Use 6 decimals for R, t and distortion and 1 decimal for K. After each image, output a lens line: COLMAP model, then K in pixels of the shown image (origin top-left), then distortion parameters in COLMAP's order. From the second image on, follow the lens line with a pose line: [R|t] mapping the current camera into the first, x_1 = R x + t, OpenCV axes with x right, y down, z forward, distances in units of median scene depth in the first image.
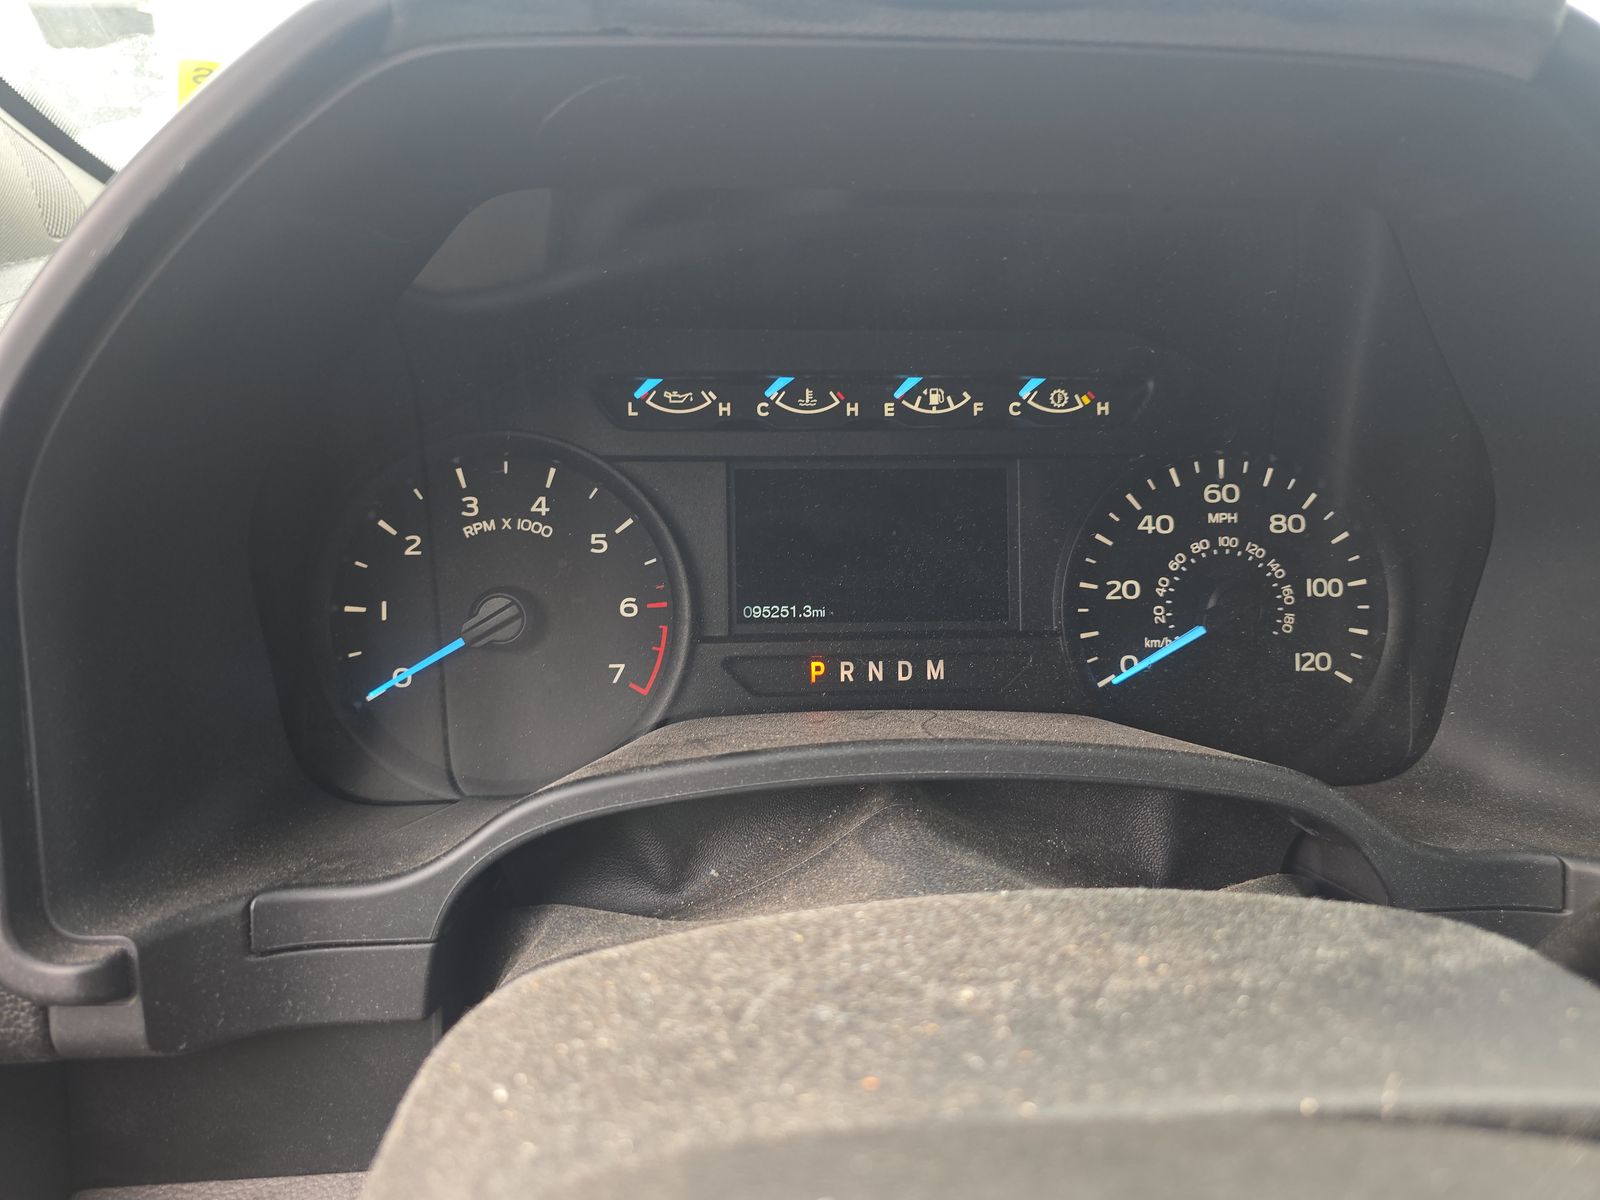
lens RADIAL K [[1120.7, 0, 800.0], [0, 1120.7, 600.0], [0, 0, 1]] dist [0.025194, -0.001418]
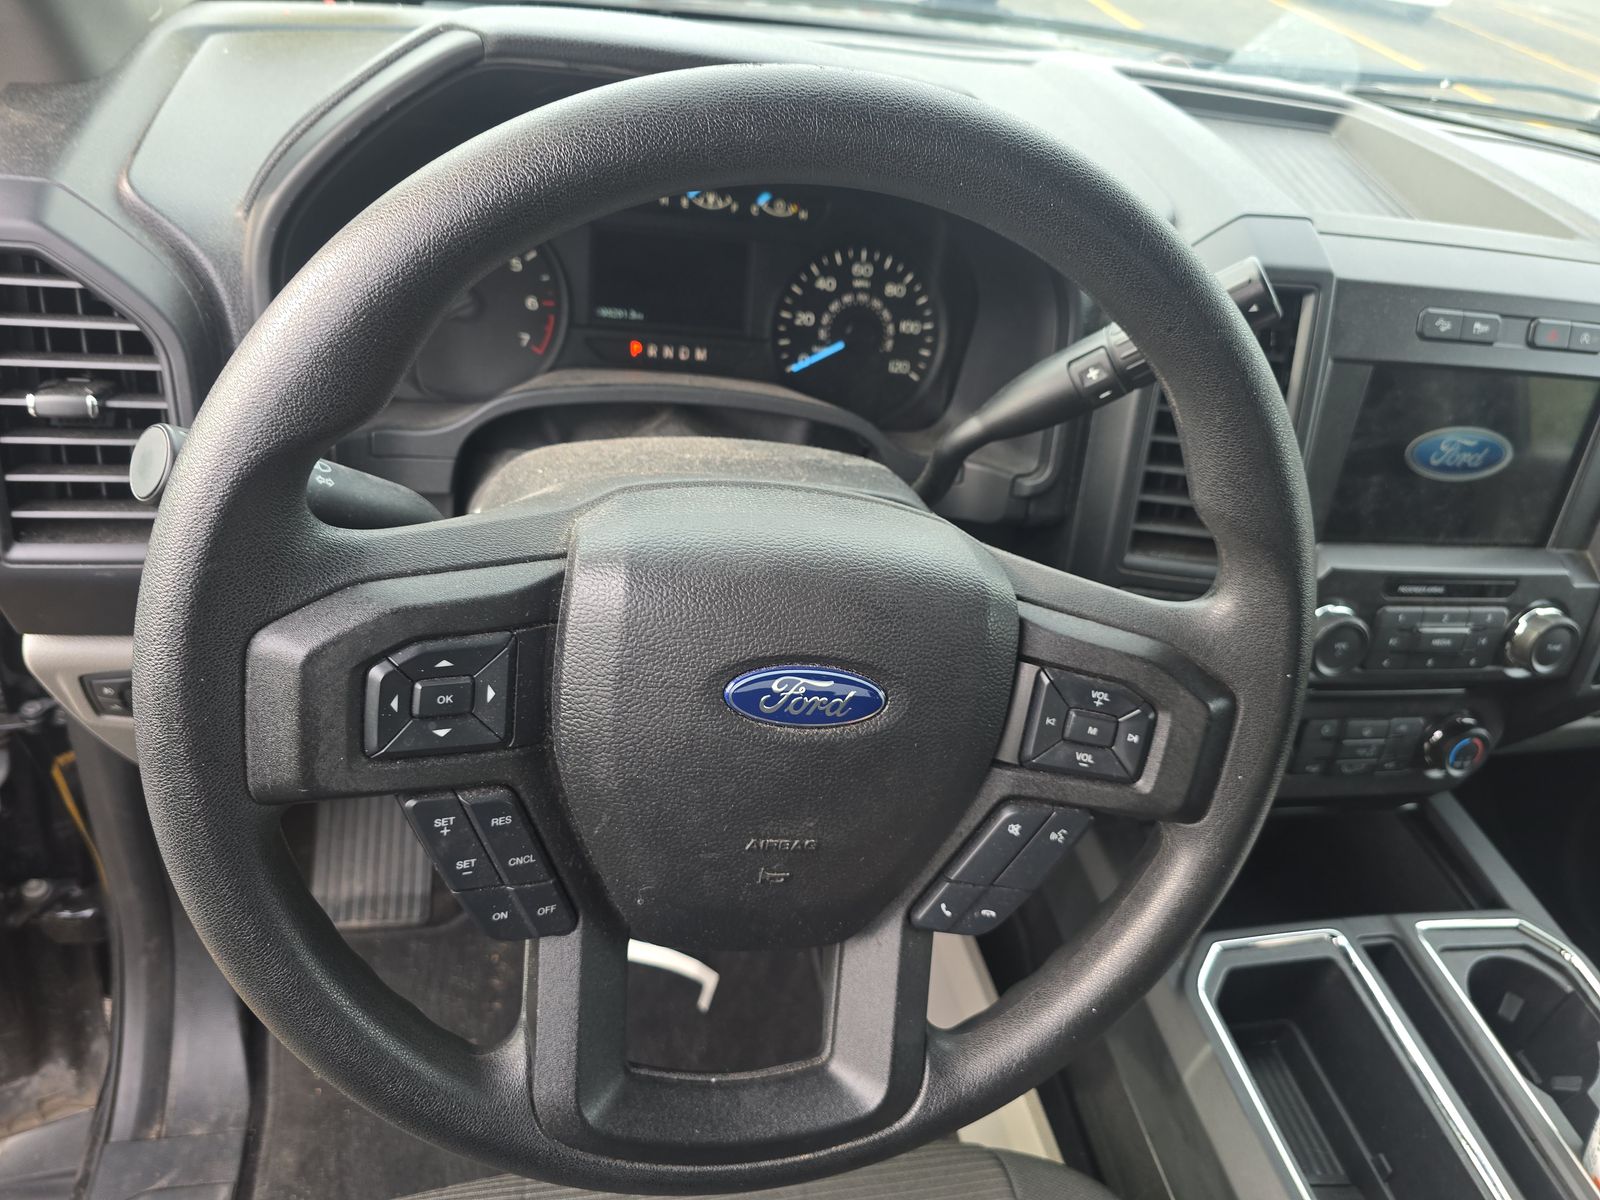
lens RADIAL K [[1120.7, 0, 800.0], [0, 1120.7, 600.0], [0, 0, 1]] dist [0.025194, -0.001418]
pose [[0.981104, 0.045332, 0.188095, -0.048514], [-0.094466, 0.960648, 0.261210, -0.046876], [-0.168852, -0.274043, 0.946778, -0.889048]]
